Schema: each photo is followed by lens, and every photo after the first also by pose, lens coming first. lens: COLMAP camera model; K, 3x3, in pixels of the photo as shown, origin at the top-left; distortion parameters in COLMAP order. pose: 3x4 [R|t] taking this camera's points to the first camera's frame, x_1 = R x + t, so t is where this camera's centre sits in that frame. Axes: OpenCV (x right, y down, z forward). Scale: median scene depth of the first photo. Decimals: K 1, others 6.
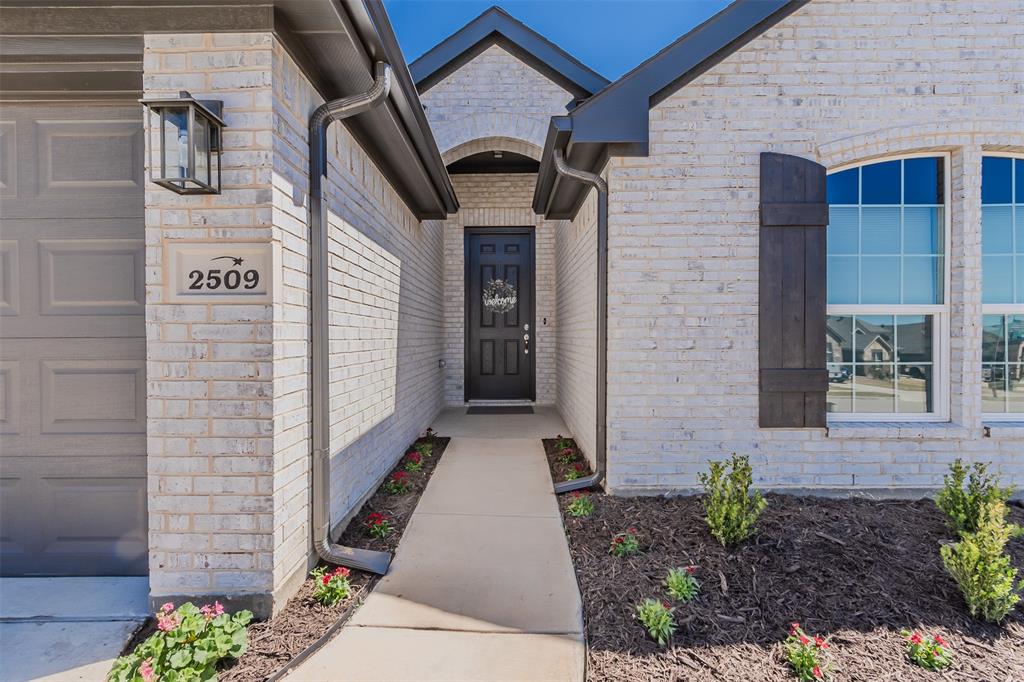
lens RADIAL K [[447.9, 0, 504.3], [0, 447.9, 336.6], [0, 0, 1]] dist [0.004347, -0.000692]
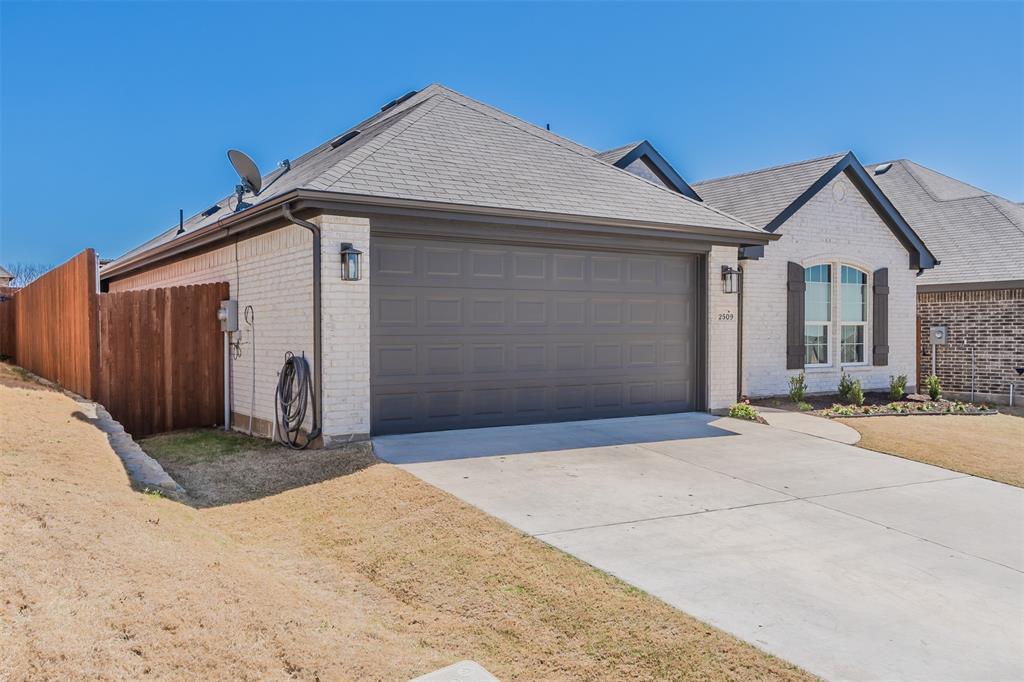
lens RADIAL K [[856.4, 0, 505.5], [0, 856.4, 341.3], [0, 0, 1]] dist [0.020742, 0.002116]
pose [[0.830055, -0.003351, 0.557672, -3.445852], [-0.000378, 0.999978, 0.006572, 0.011172], [-0.557682, -0.005667, 0.830036, -2.131804]]
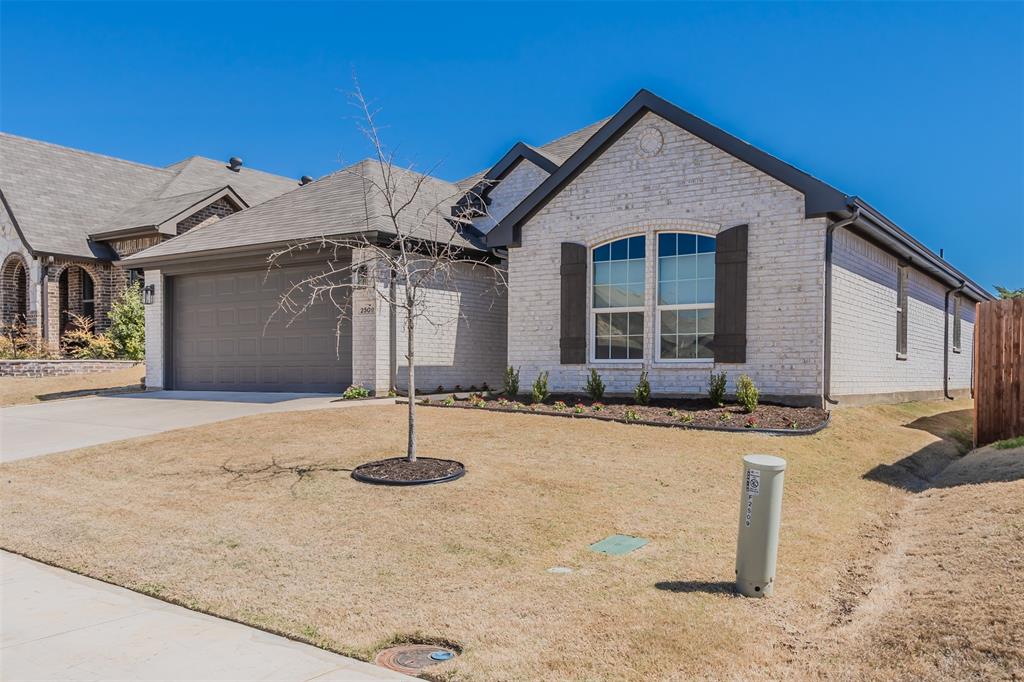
lens RADIAL K [[856.4, 0, 516.5], [0, 856.4, 371.9], [0, 0, 1]] dist [0.020742, 0.002116]
pose [[0.835086, 0.005252, -0.550095, 2.731707], [-0.007025, 0.999975, -0.001117, 0.245673], [0.550075, 0.004797, 0.835101, -2.698186]]
